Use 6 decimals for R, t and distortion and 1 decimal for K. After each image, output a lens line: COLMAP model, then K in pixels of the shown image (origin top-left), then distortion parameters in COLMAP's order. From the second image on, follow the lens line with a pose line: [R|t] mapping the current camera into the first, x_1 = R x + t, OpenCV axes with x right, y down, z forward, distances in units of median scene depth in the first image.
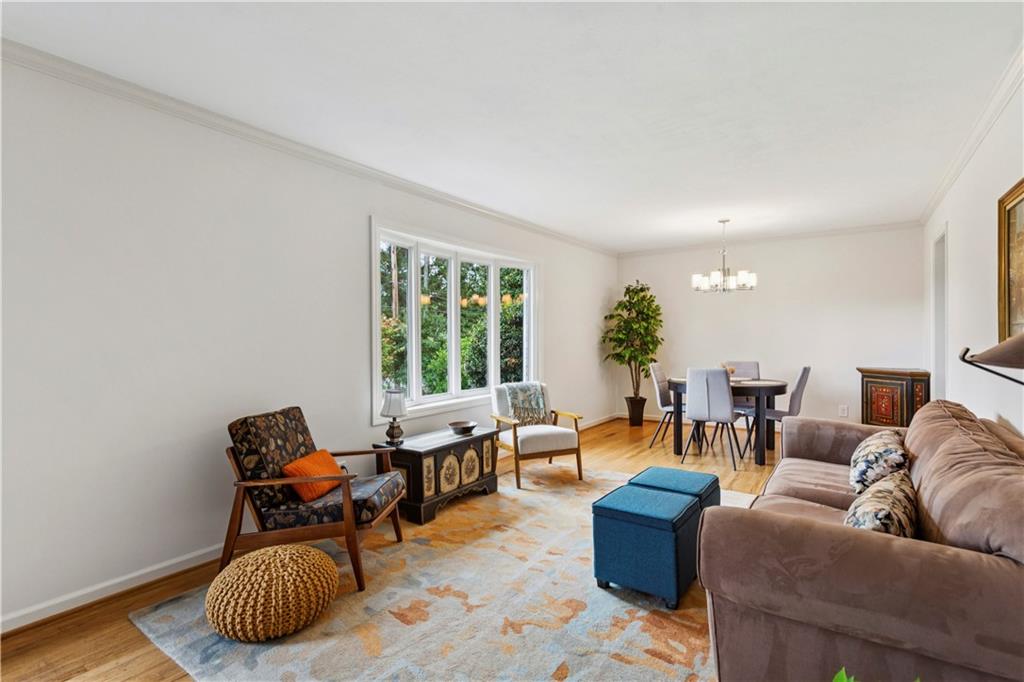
lens RADIAL K [[502.4, 0, 508.9], [0, 502.4, 344.5], [0, 0, 1]] dist [0.000073, 0.003046]
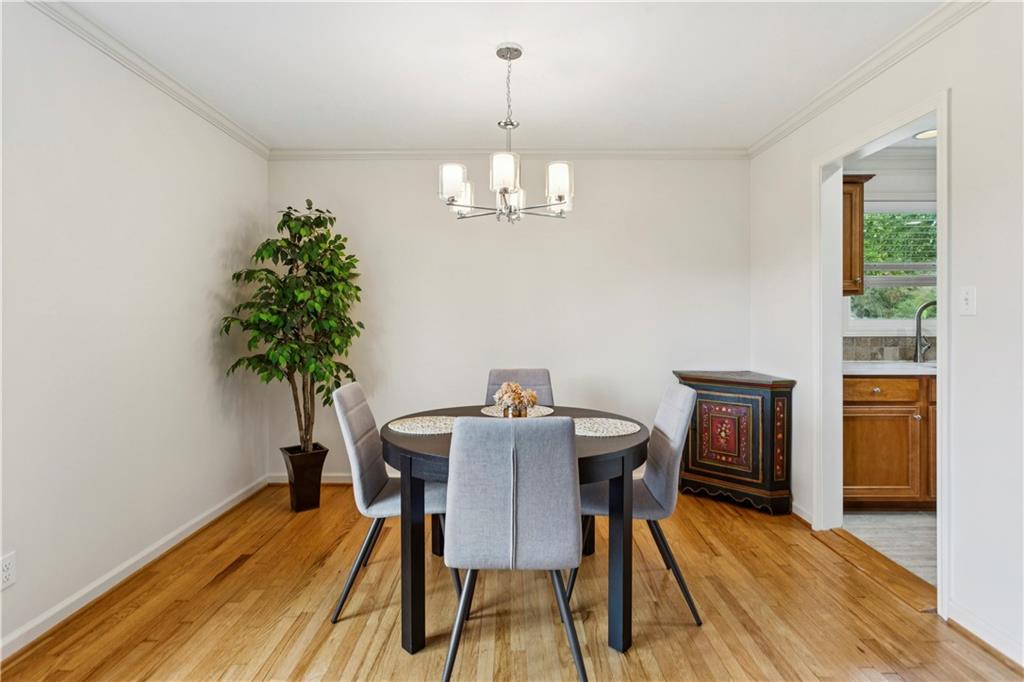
lens RADIAL K [[528.6, 0, 521.2], [0, 528.6, 324.8], [0, 0, 1]] dist [-0.019024, 0.000893]
pose [[0.820404, 0.005403, 0.571759, 0.139651], [0.000947, 0.999941, -0.010808, -0.004524], [-0.571784, 0.009408, 0.820351, 0.488796]]
